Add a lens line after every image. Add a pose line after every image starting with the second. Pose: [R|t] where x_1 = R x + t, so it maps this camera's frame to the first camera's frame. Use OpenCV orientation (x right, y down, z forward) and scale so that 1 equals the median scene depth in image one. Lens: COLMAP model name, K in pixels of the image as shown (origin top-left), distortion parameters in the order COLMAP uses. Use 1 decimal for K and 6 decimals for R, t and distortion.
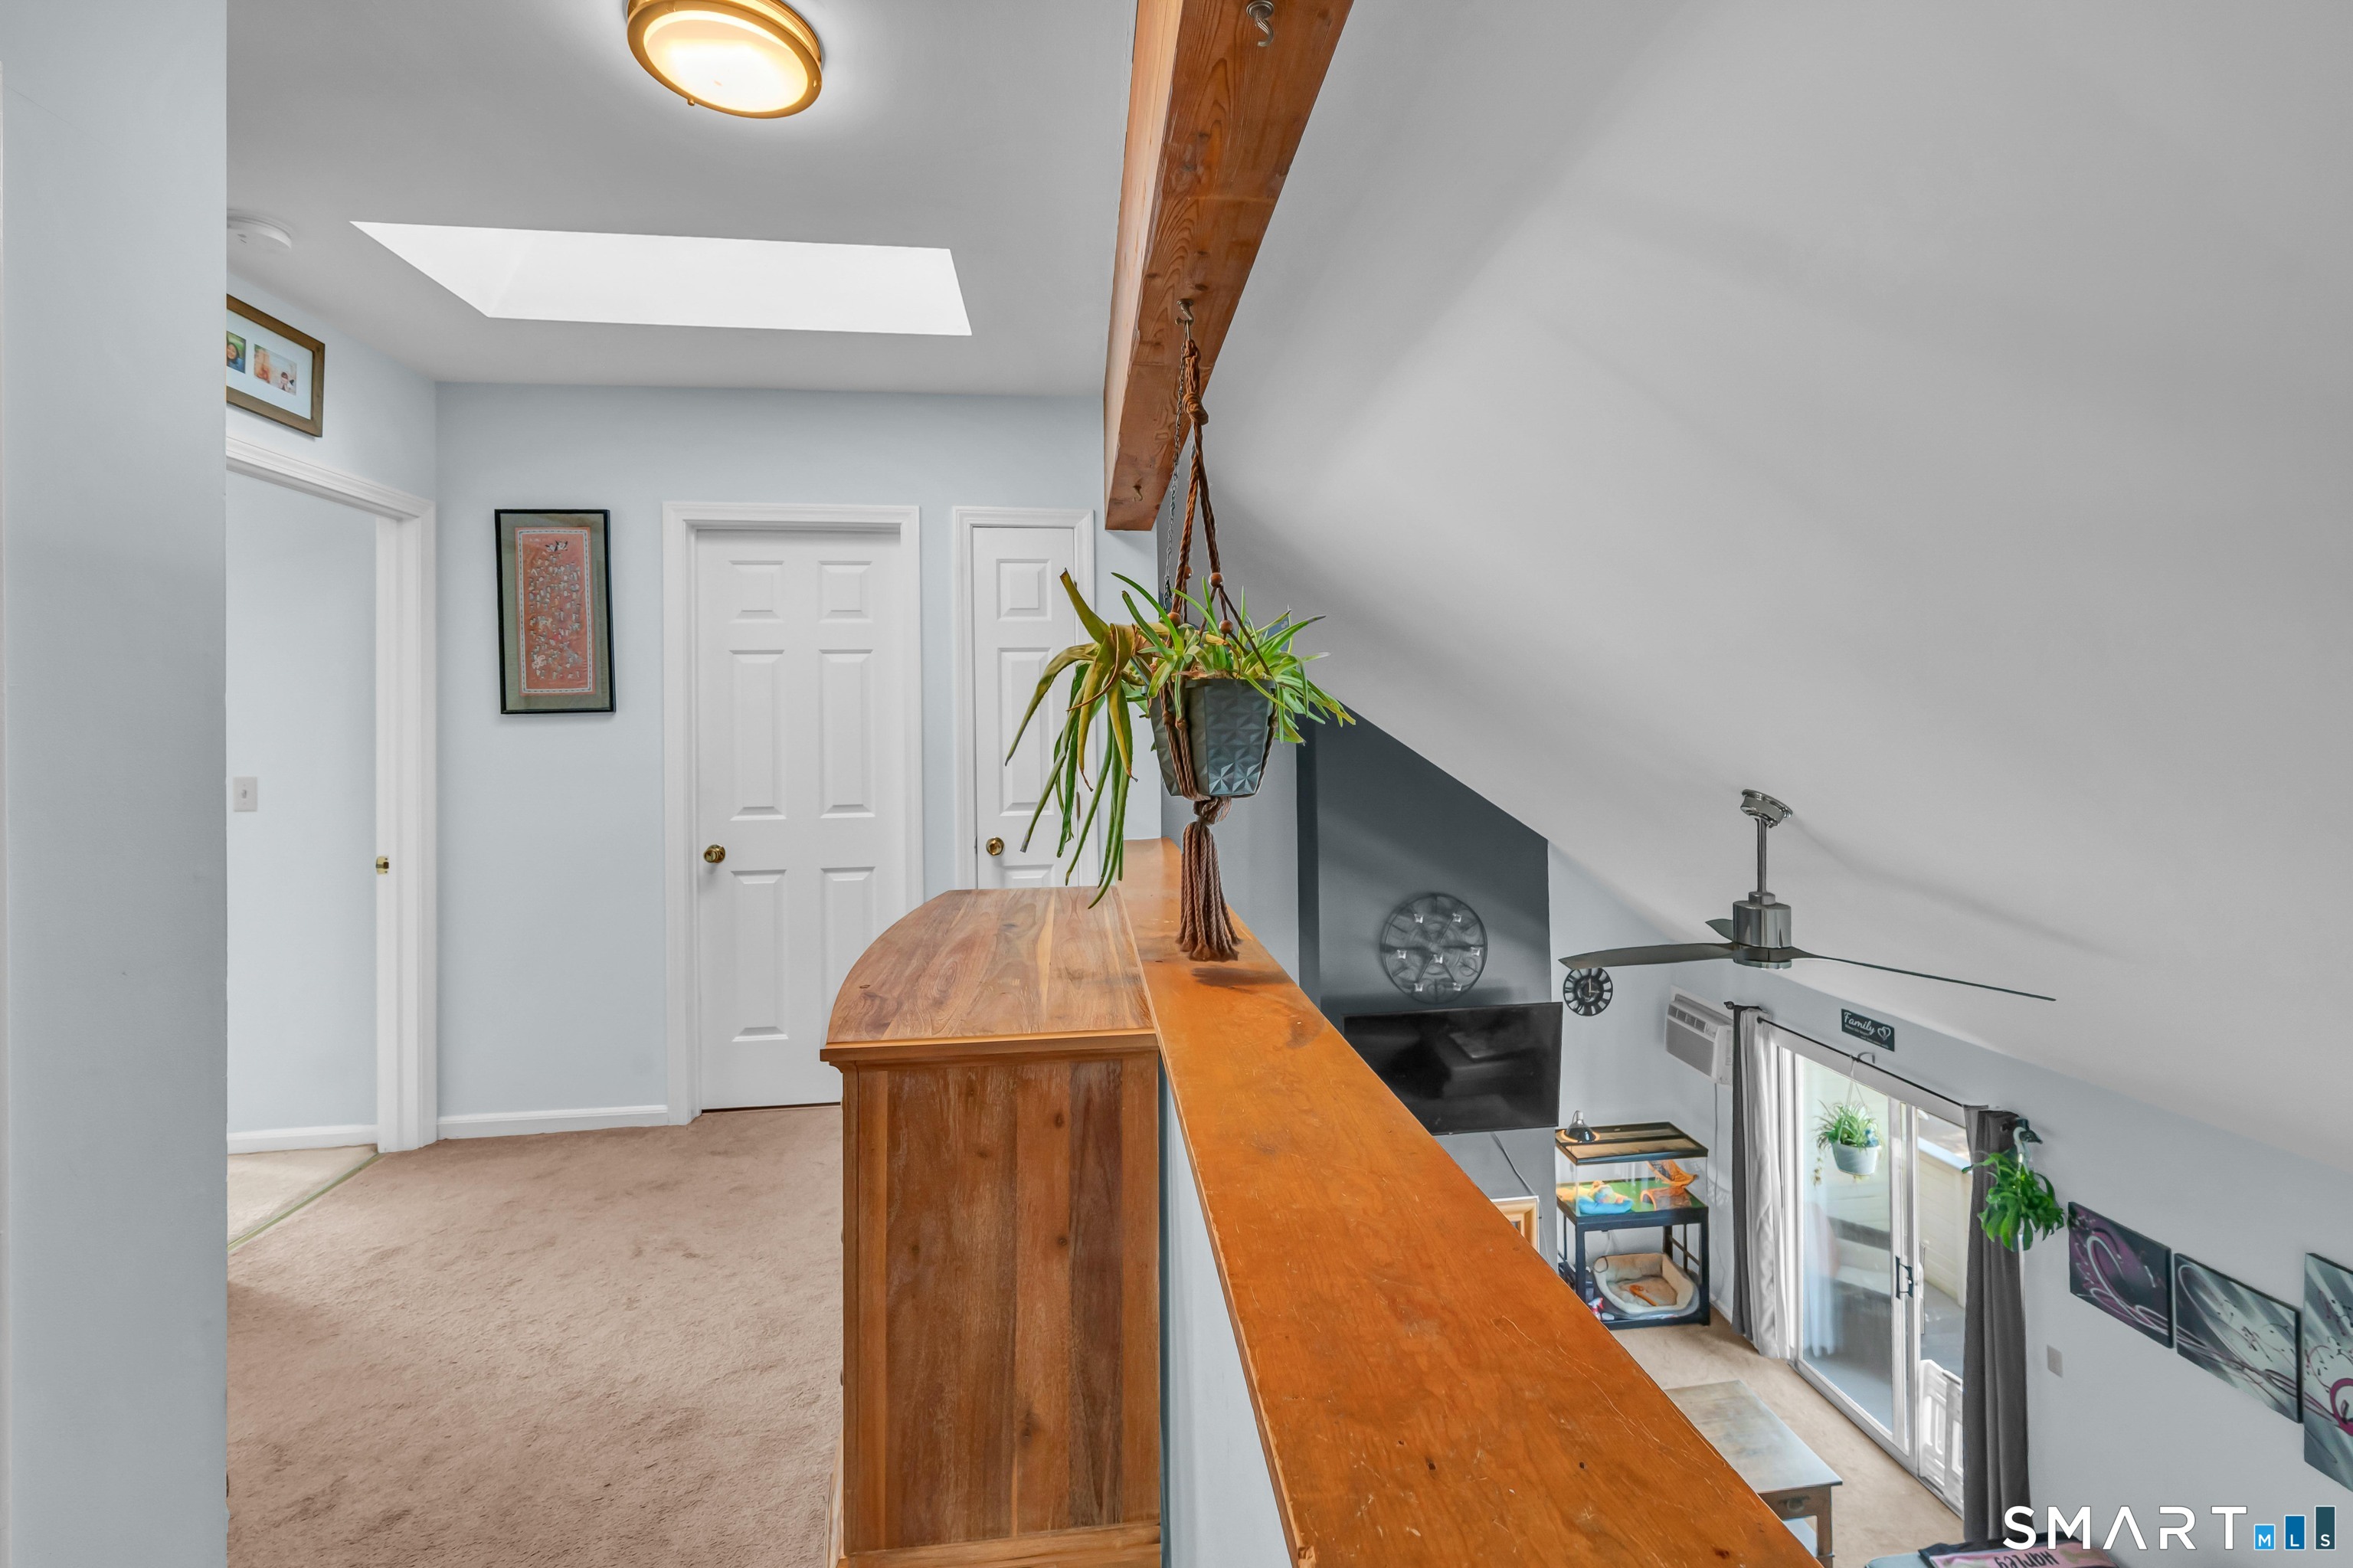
lens RADIAL K [[1005.7, 0, 1200.4], [0, 1005.7, 717.3], [0, 0, 1]] dist [-0.000469, -0.000959]
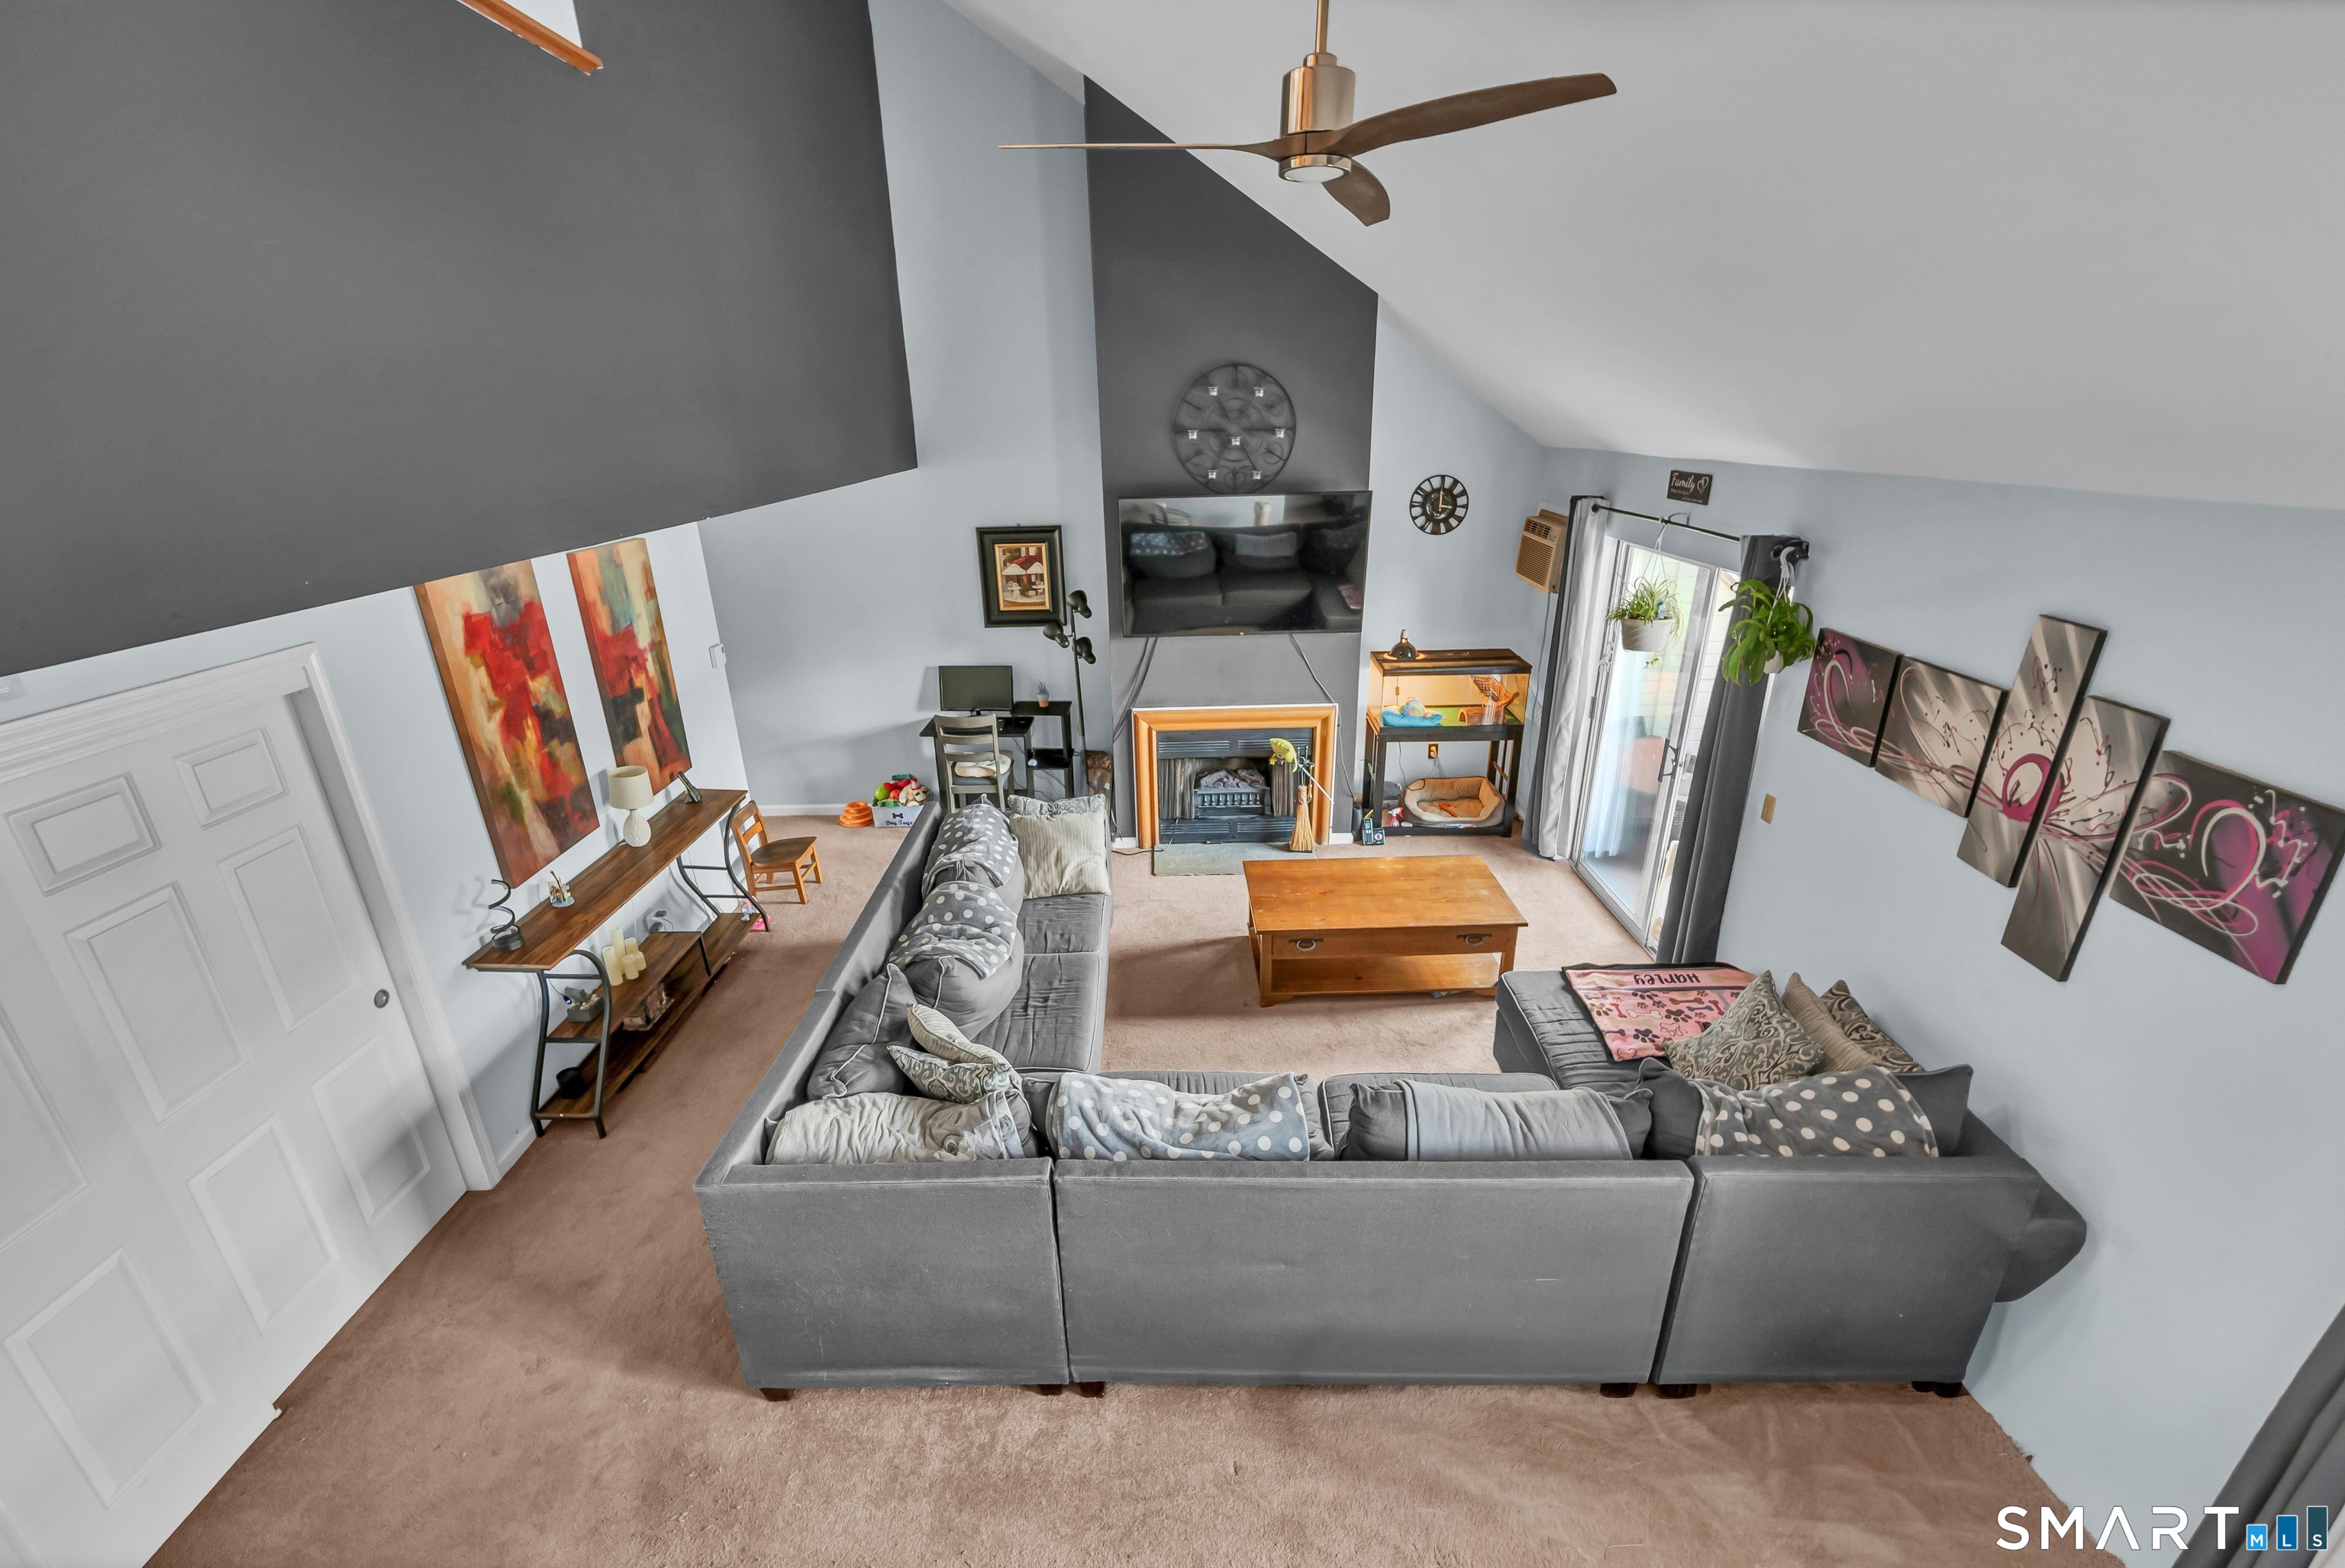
lens RADIAL K [[961.7, 0, 1157.0], [0, 961.7, 788.9], [0, 0, 1]] dist [-0.001342, -0.000472]
pose [[0.991131, 0.042304, -0.125974, 0.495003], [0.008104, 0.926970, 0.375048, 0.354184], [0.132640, -0.372743, 0.918406, 0.161747]]
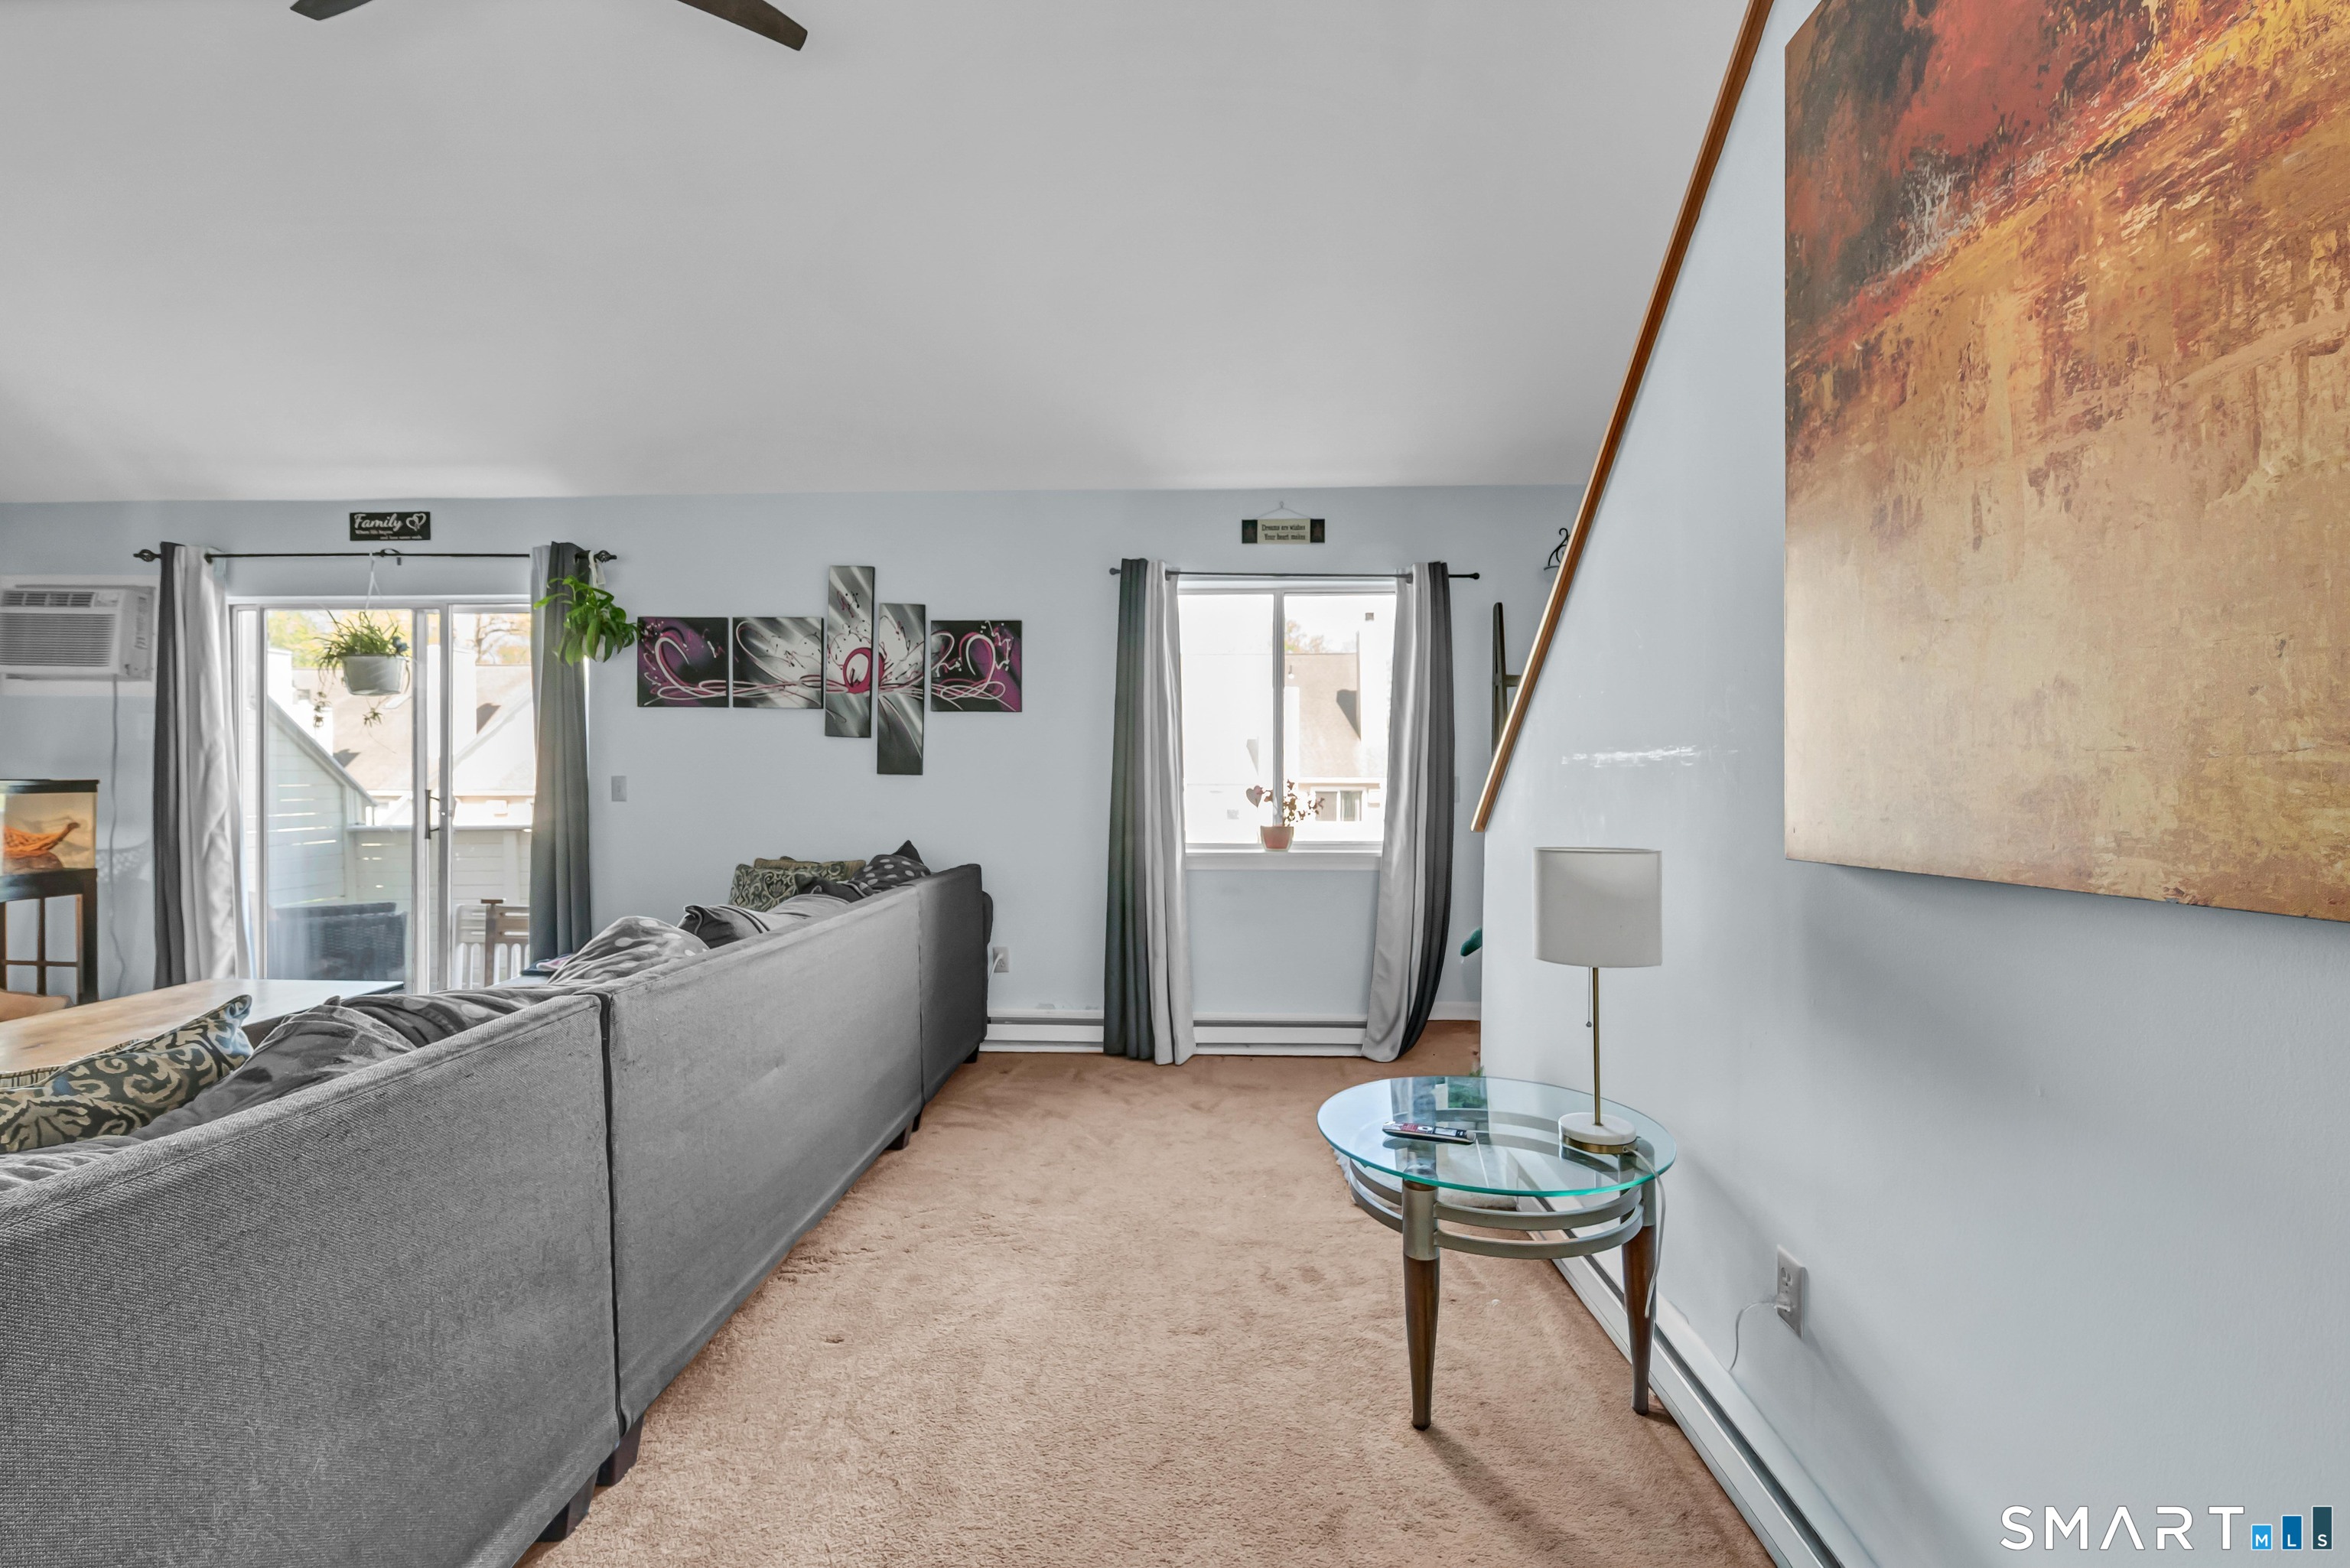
lens RADIAL K [[986.1, 0, 1176.3], [0, 986.1, 792.7], [0, 0, 1]] dist [-0.000659, -0.000558]
pose [[0.156299, 0.003718, 0.987703, -0.041322], [-0.011691, 0.999930, -0.001914, 0.771224], [-0.987641, -0.011248, 0.156331, 0.357002]]
